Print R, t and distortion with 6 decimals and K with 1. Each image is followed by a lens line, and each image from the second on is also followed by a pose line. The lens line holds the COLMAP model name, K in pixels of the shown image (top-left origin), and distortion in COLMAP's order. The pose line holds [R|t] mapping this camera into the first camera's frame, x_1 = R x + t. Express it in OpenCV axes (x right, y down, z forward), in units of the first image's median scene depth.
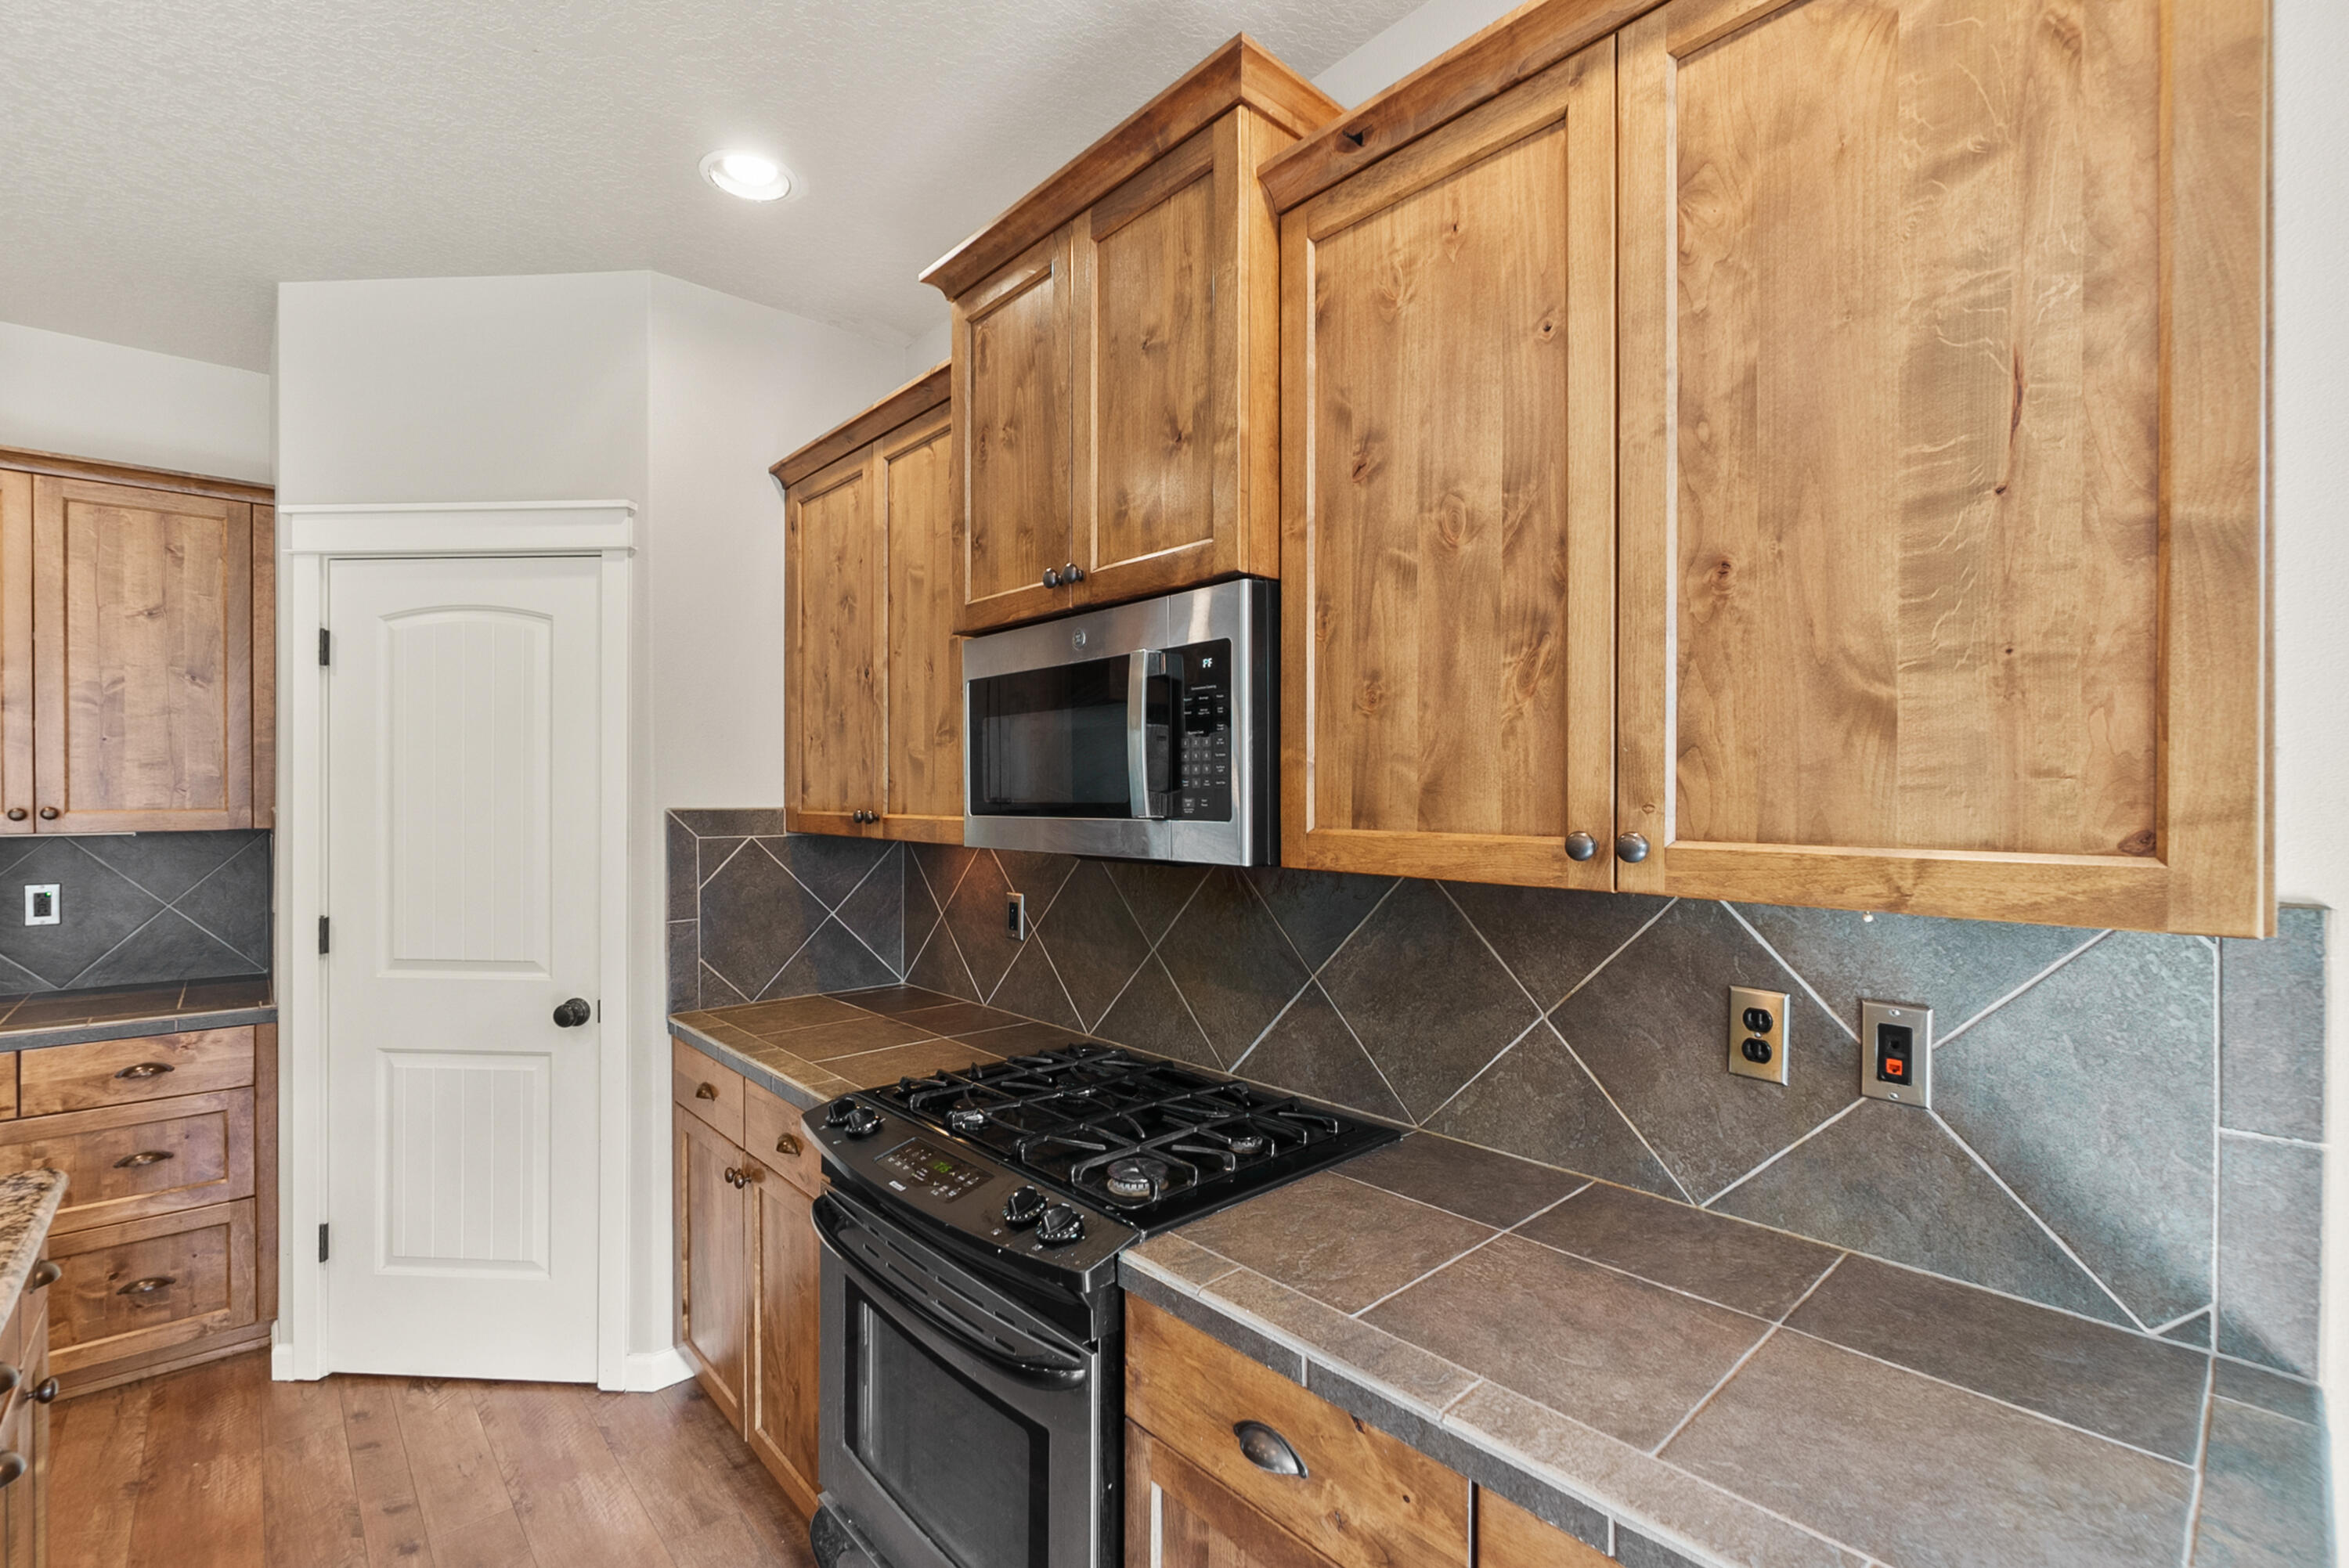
lens RADIAL K [[1021.4, 0, 1172.7], [0, 1021.4, 795.8], [0, 0, 1]] dist [-0.004182, -0.000182]
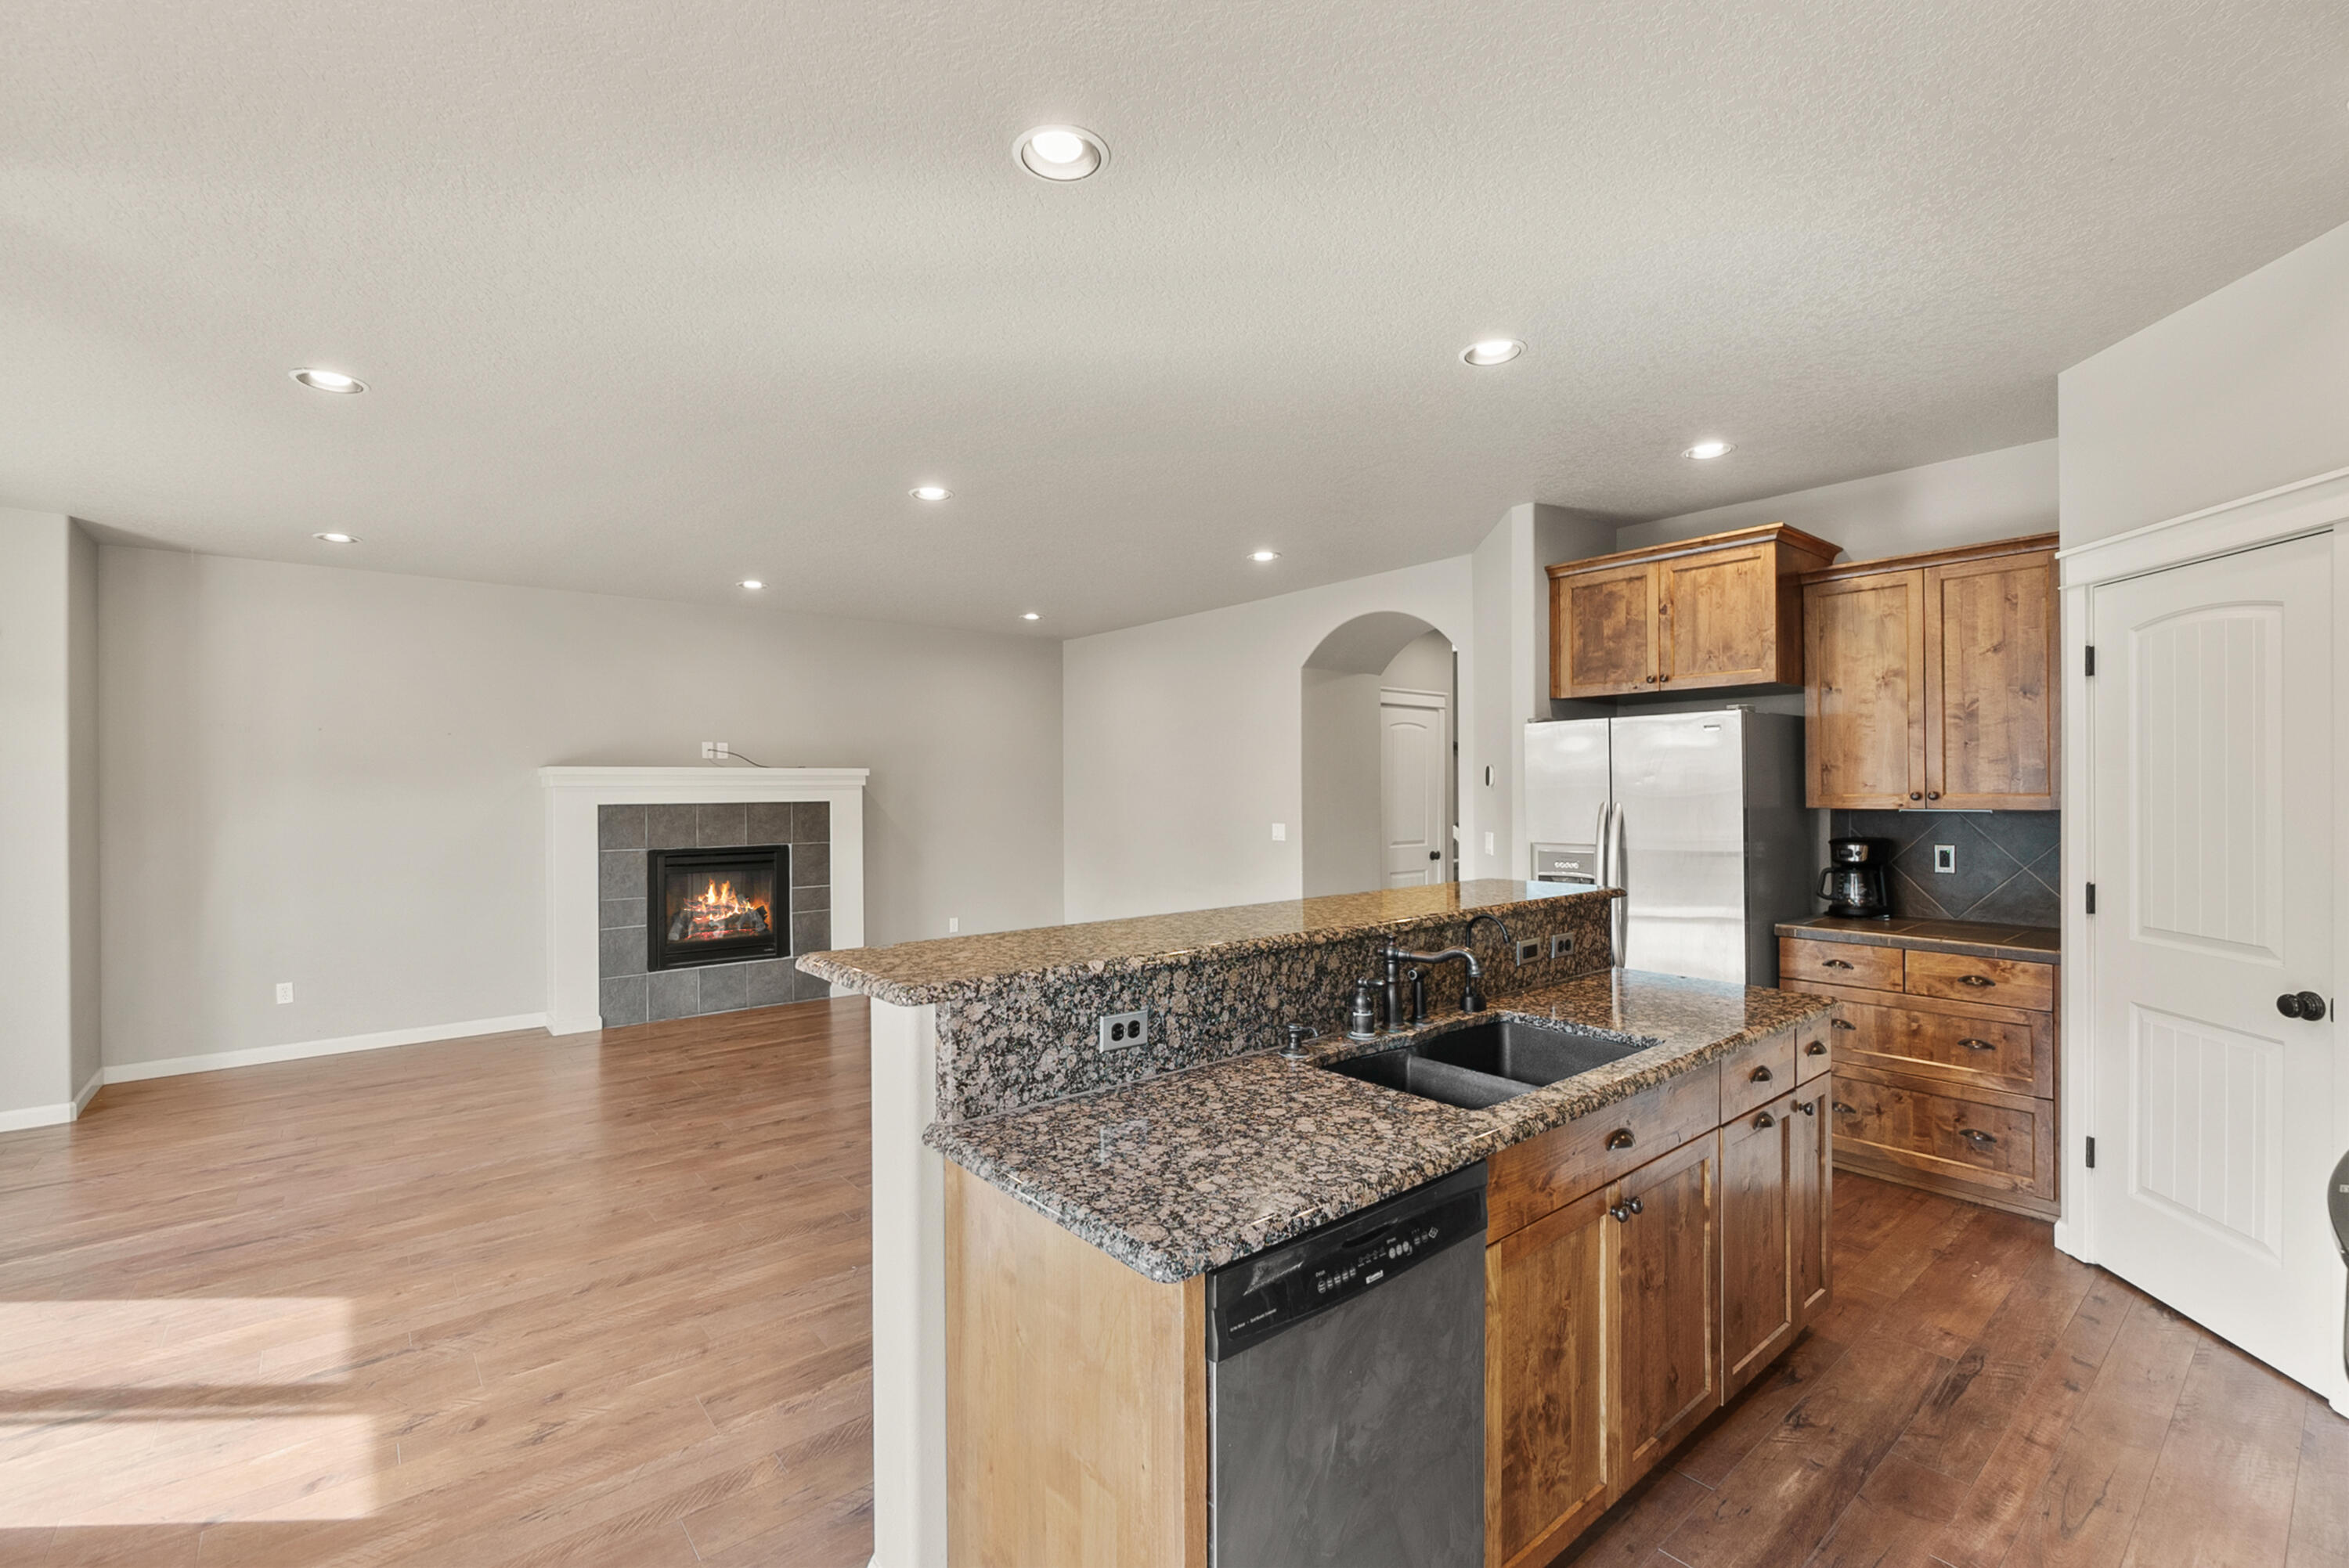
lens RADIAL K [[1021.4, 0, 1173.9], [0, 1021.4, 781.6], [0, 0, 1]] dist [-0.004182, -0.000182]
pose [[-0.046701, -0.004187, -0.998900, 0.484011], [0.001784, 0.999989, -0.004275, 0.001398], [0.998907, -0.001981, -0.046693, -0.036176]]
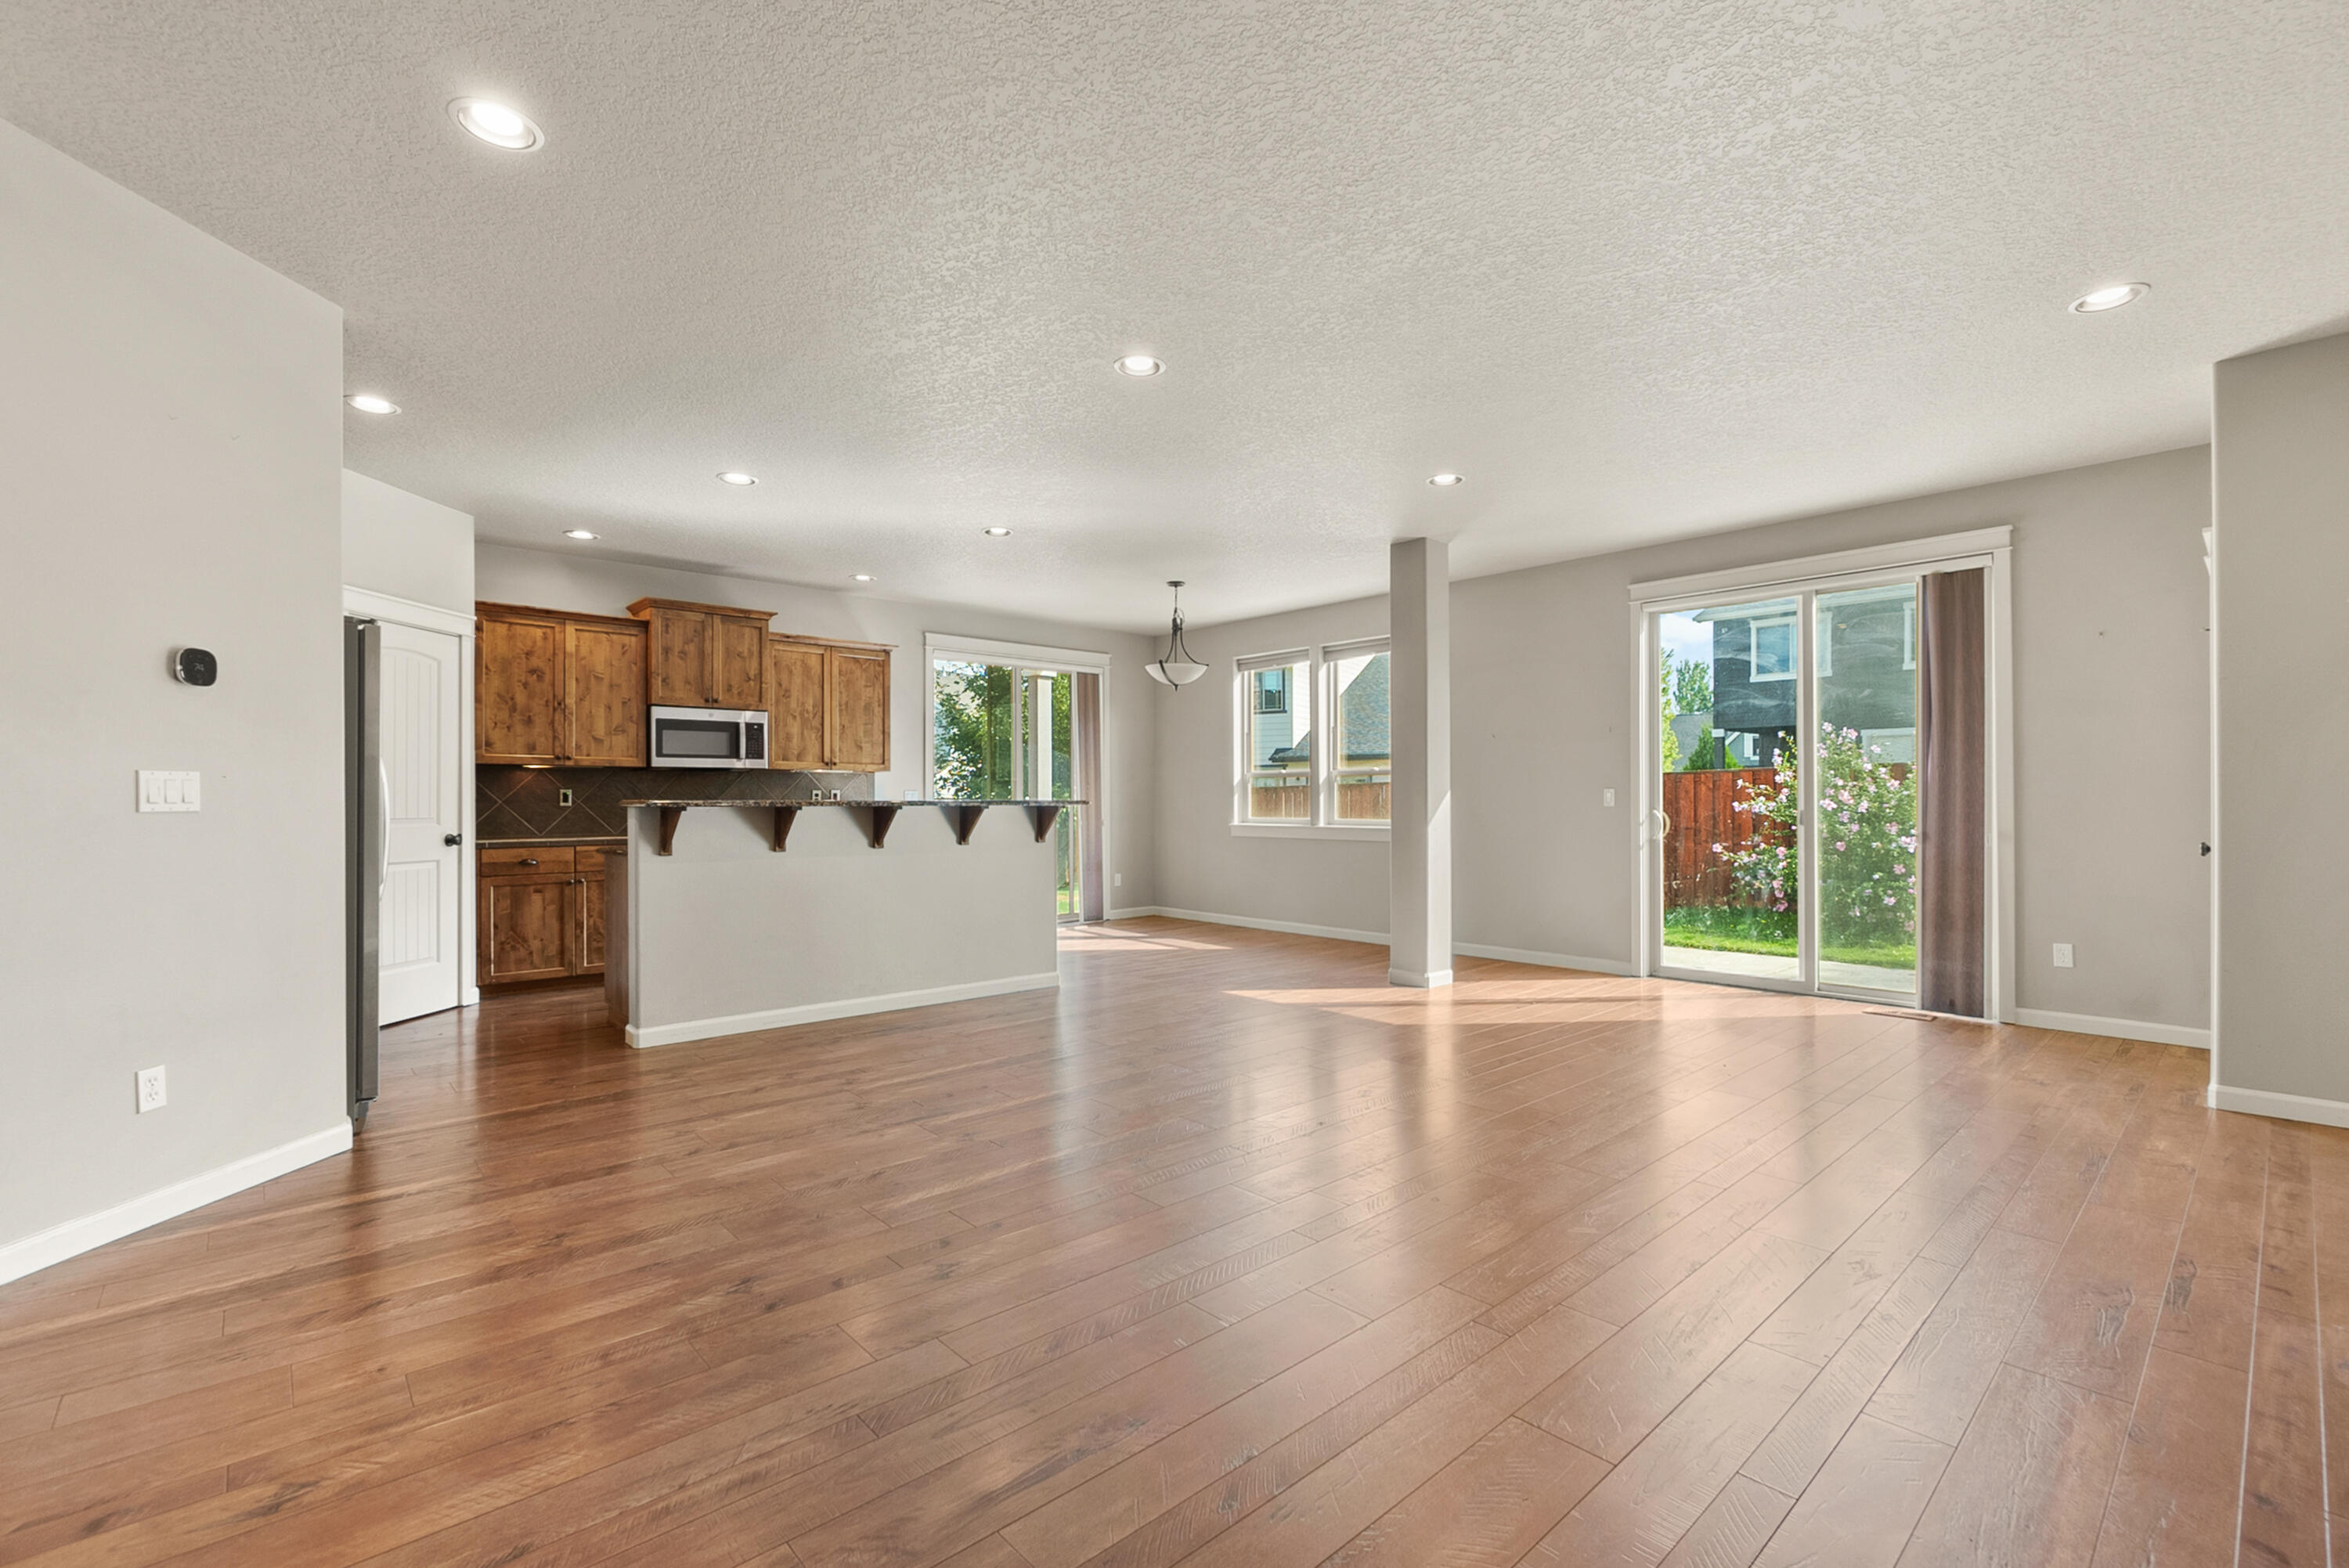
lens RADIAL K [[1021.4, 0, 1180.0], [0, 1021.4, 797.6], [0, 0, 1]] dist [-0.004182, -0.000182]
pose [[-0.002447, 0.003917, 0.999989, -3.142732], [0.006844, 0.999969, -0.003900, 0.155908], [-0.999974, 0.006834, -0.002473, -0.654615]]
